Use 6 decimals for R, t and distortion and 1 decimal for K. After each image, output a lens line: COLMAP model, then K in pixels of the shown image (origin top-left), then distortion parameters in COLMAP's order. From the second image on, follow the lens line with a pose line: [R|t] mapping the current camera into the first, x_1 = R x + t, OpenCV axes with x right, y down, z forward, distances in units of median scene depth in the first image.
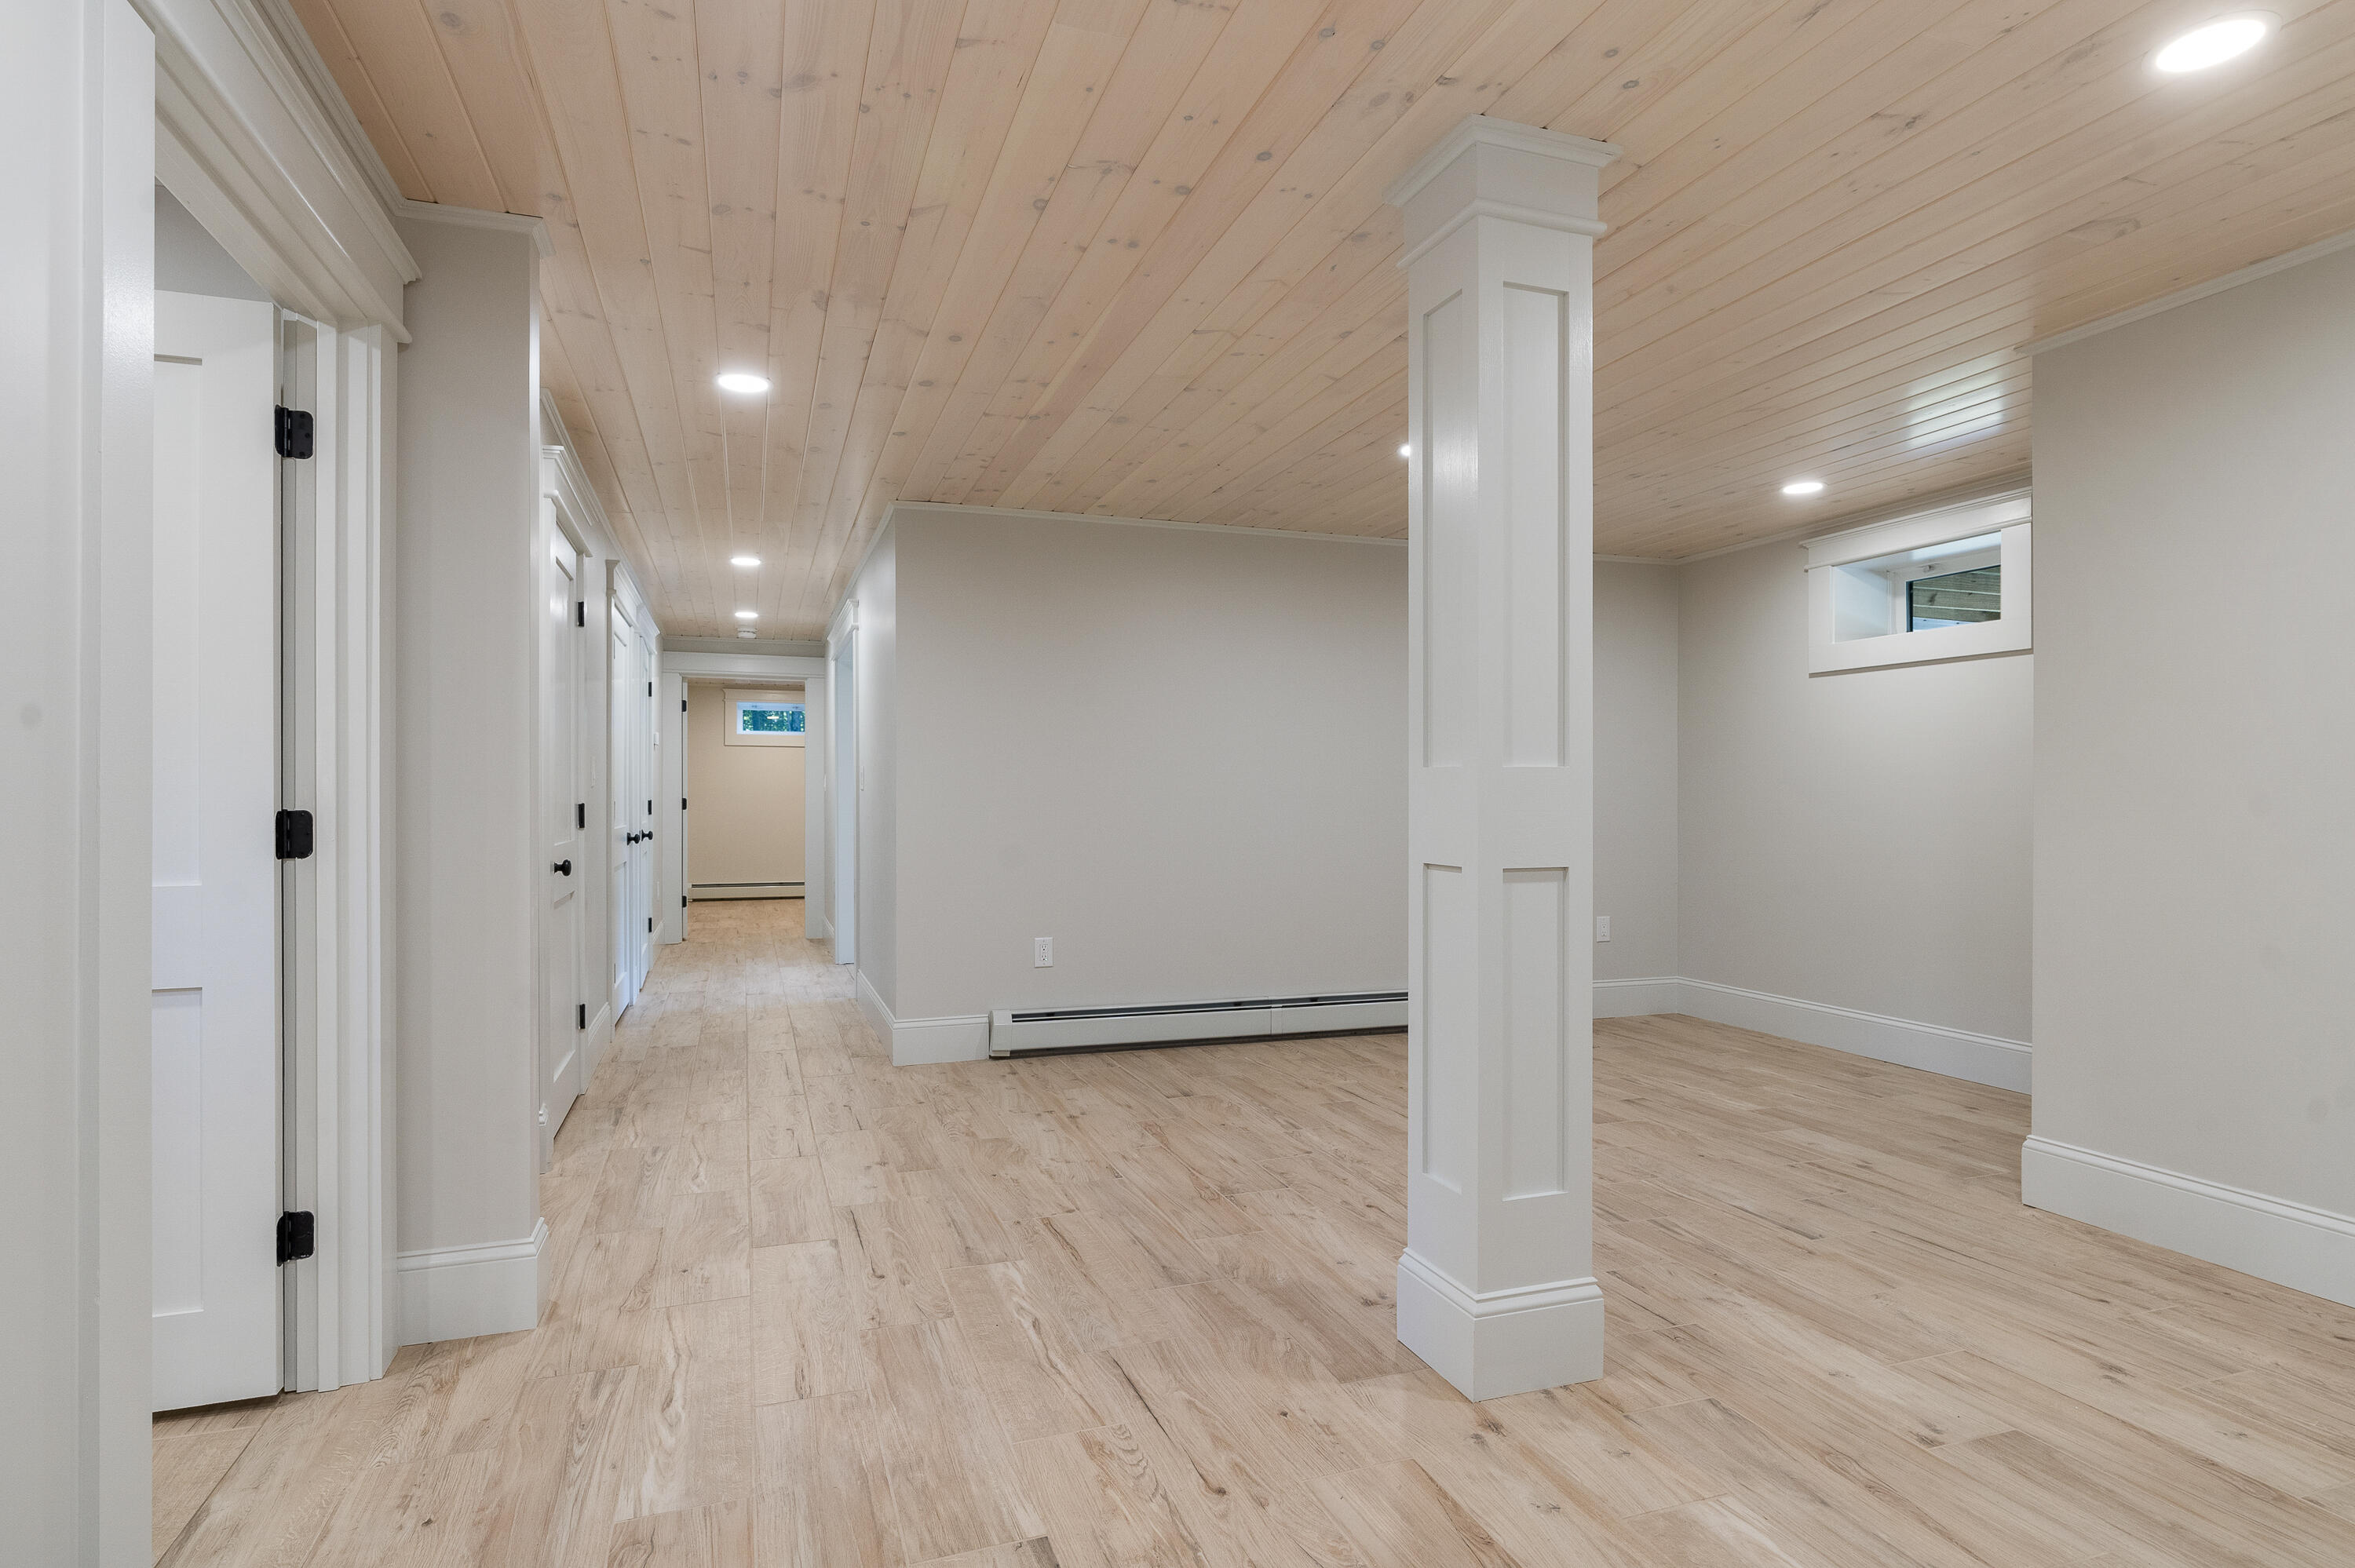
lens RADIAL K [[1217.4, 0, 1164.9], [0, 1217.4, 790.9], [0, 0, 1]] dist [-0.000463, 0.000082]
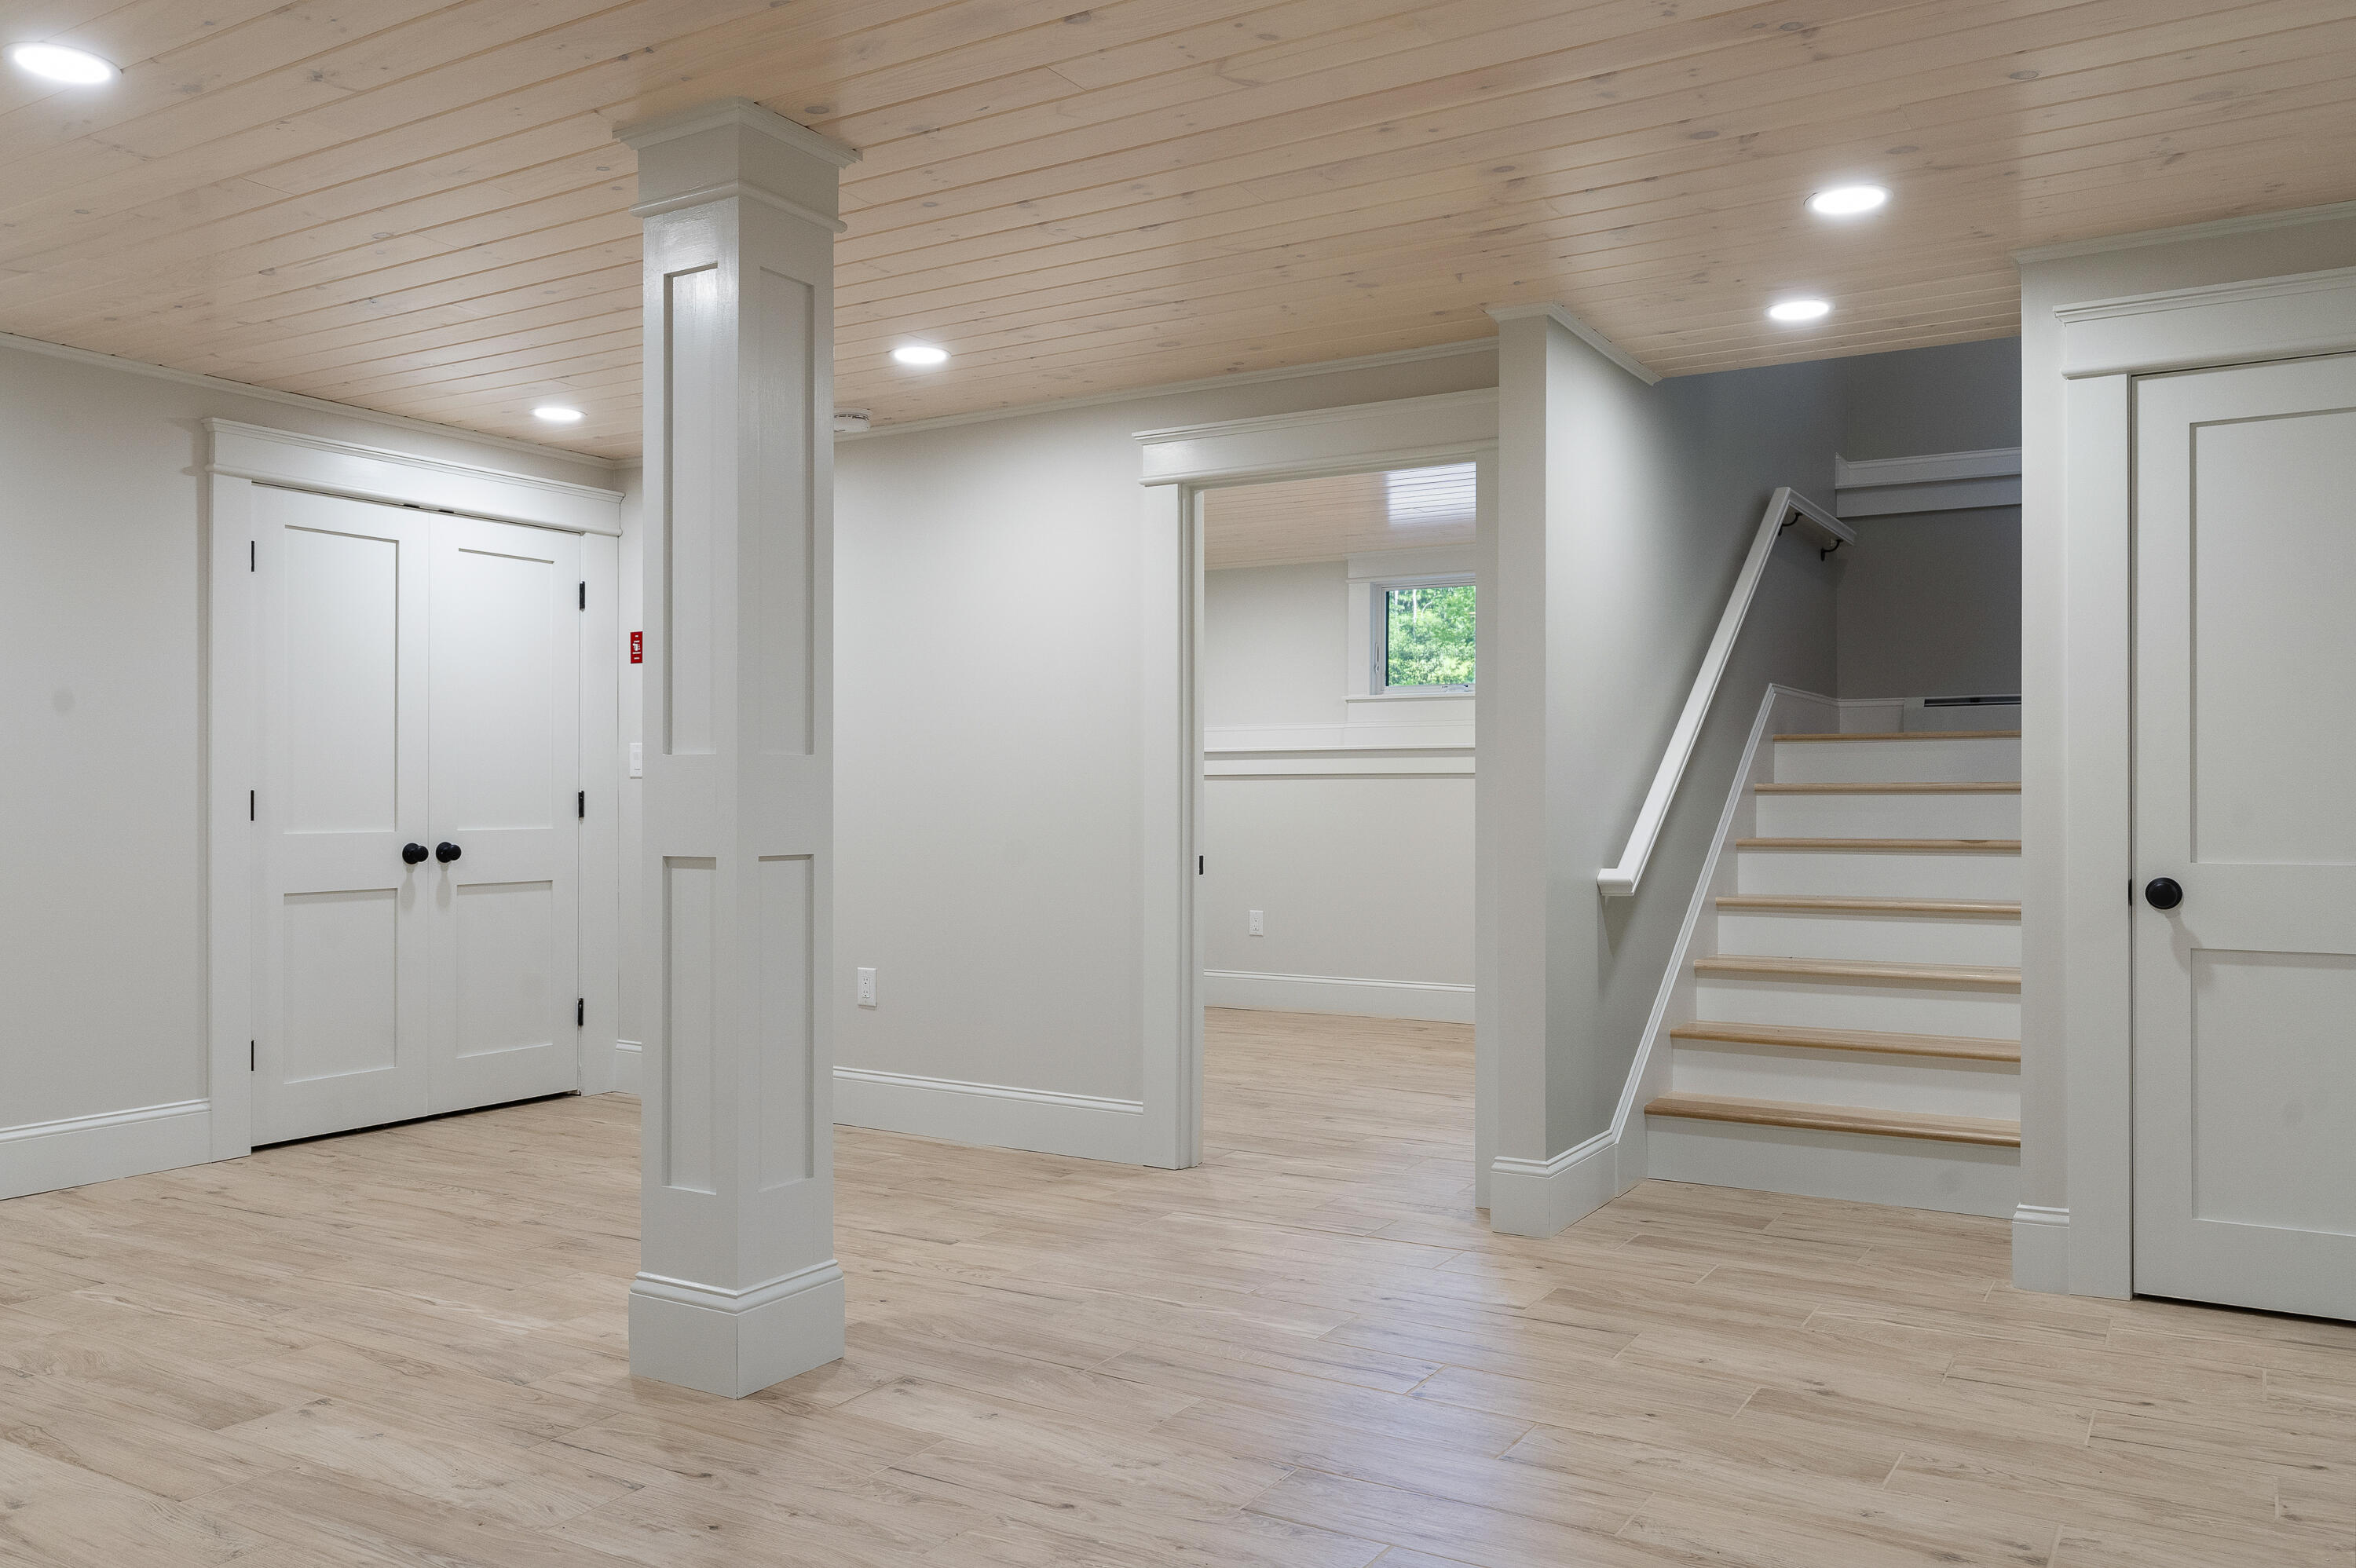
lens RADIAL K [[1786.1, 0, 1190.1], [0, 1786.1, 790.4], [0, 0, 1]] dist [0.006975, 0.001562]
pose [[-0.763571, -0.004357, -0.645709, 0.767329], [0.001530, 0.999962, -0.008556, 0.018122], [0.645722, -0.007521, -0.763535, 1.939015]]
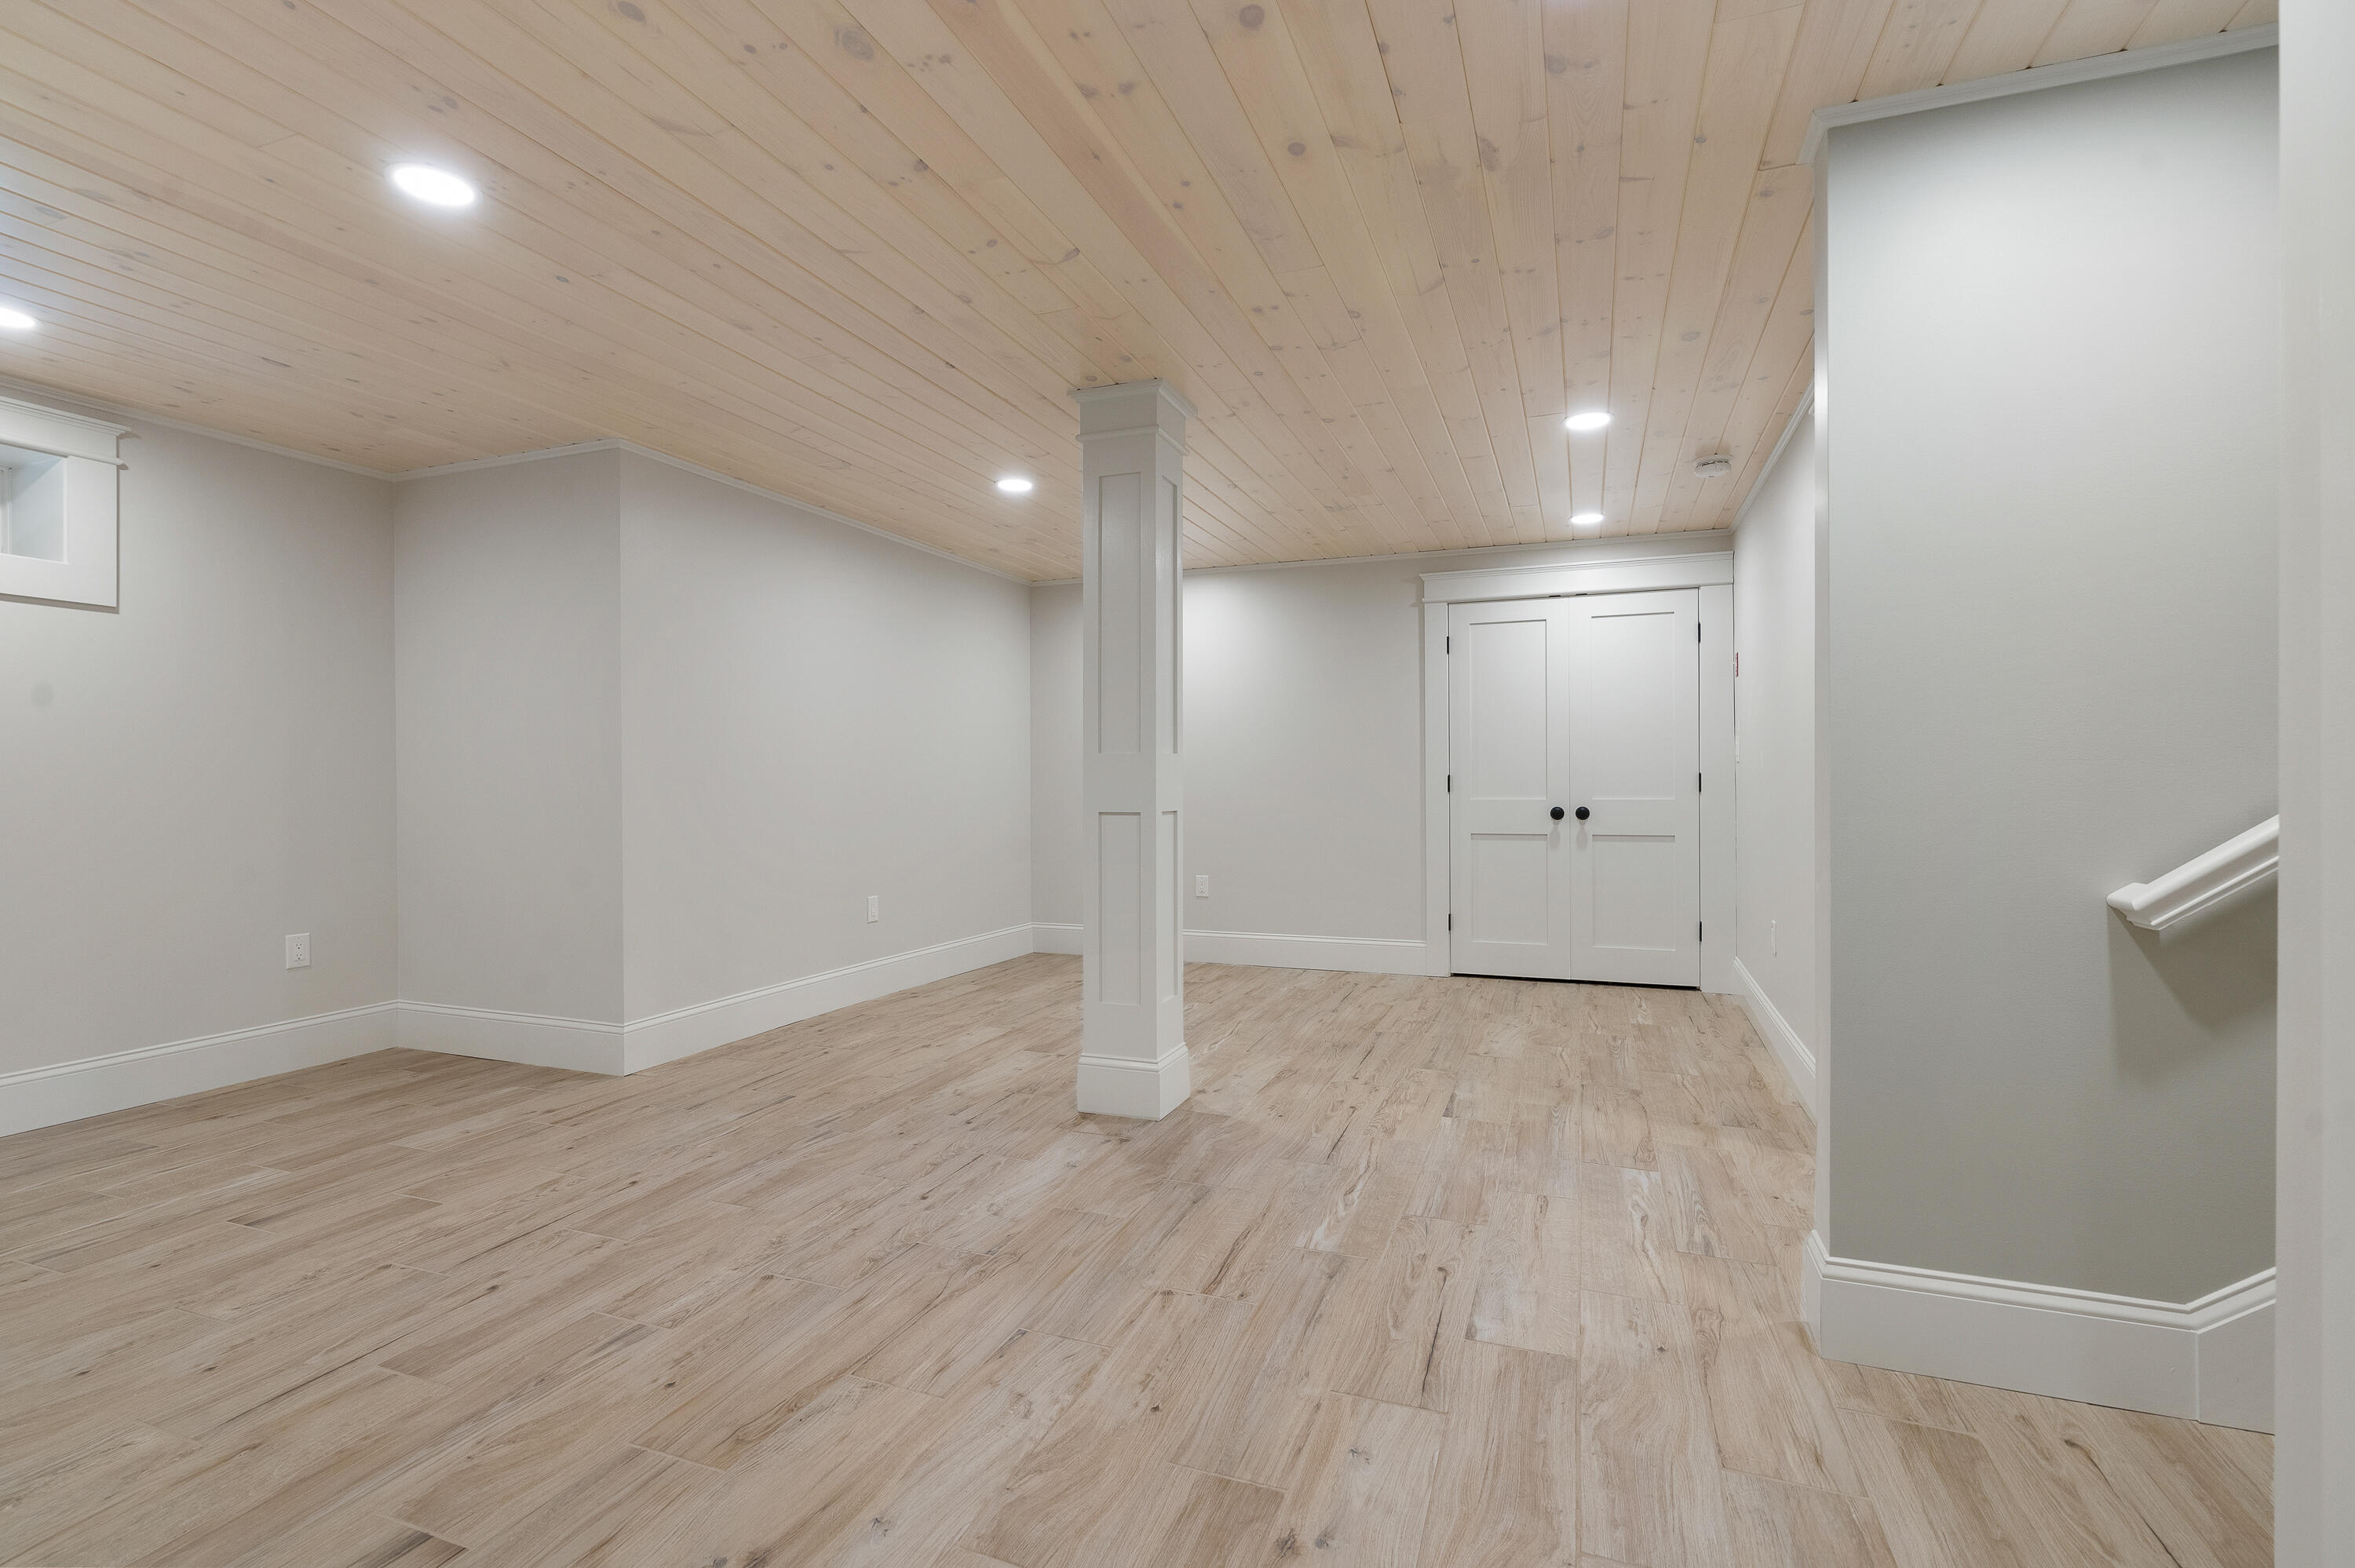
lens RADIAL K [[1079.3, 0, 1172.2], [0, 1079.3, 779.8], [0, 0, 1]] dist [-0.007258, 0.003095]
pose [[-0.766525, 0.002845, 0.642209, -0.608269], [-0.000246, 0.999989, -0.004723, 0.019446], [-0.642215, -0.003778, -0.766515, 1.765818]]
